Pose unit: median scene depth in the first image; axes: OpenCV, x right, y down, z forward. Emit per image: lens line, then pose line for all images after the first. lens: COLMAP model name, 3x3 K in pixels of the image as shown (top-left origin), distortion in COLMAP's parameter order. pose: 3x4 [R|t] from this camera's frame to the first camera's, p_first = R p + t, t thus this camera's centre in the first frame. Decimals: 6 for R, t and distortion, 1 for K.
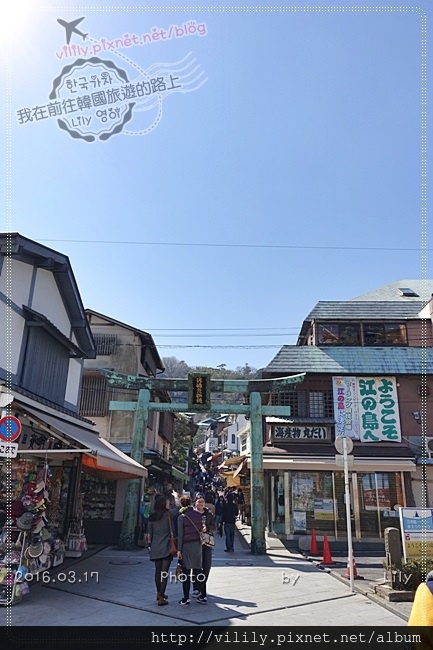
lens RADIAL K [[490.0, 0, 216.6], [0, 490.0, 322.2], [0, 0, 1]] dist [-0.005944, 0.002082]
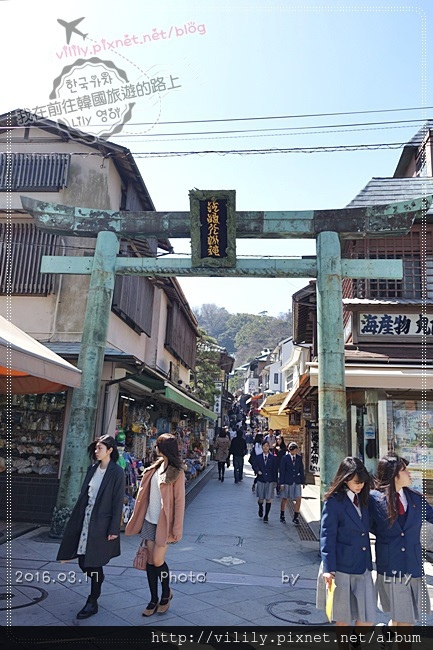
lens RADIAL K [[490.0, 0, 214.7], [0, 490.0, 328.5], [0, 0, 1]] dist [-0.005944, 0.002082]
pose [[0.996076, 0.000305, -0.088500, 0.009023], [0.009656, 0.993650, 0.112096, 0.168641], [0.087972, -0.112511, 0.989749, 0.461800]]
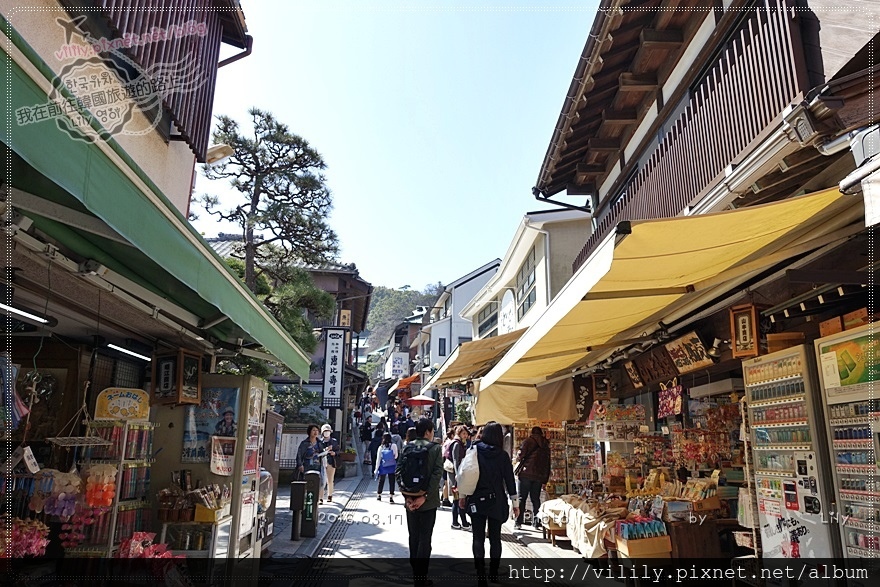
lens RADIAL K [[605.8, 0, 441.5], [0, 605.8, 293.4], [0, 0, 1]] dist [0.001706, 0.000511]
pose [[0.997159, 0.009904, 0.074669, -0.041970], [-0.015555, 0.997026, 0.075484, 0.443214], [-0.073699, -0.076431, 0.994347, 1.267143]]
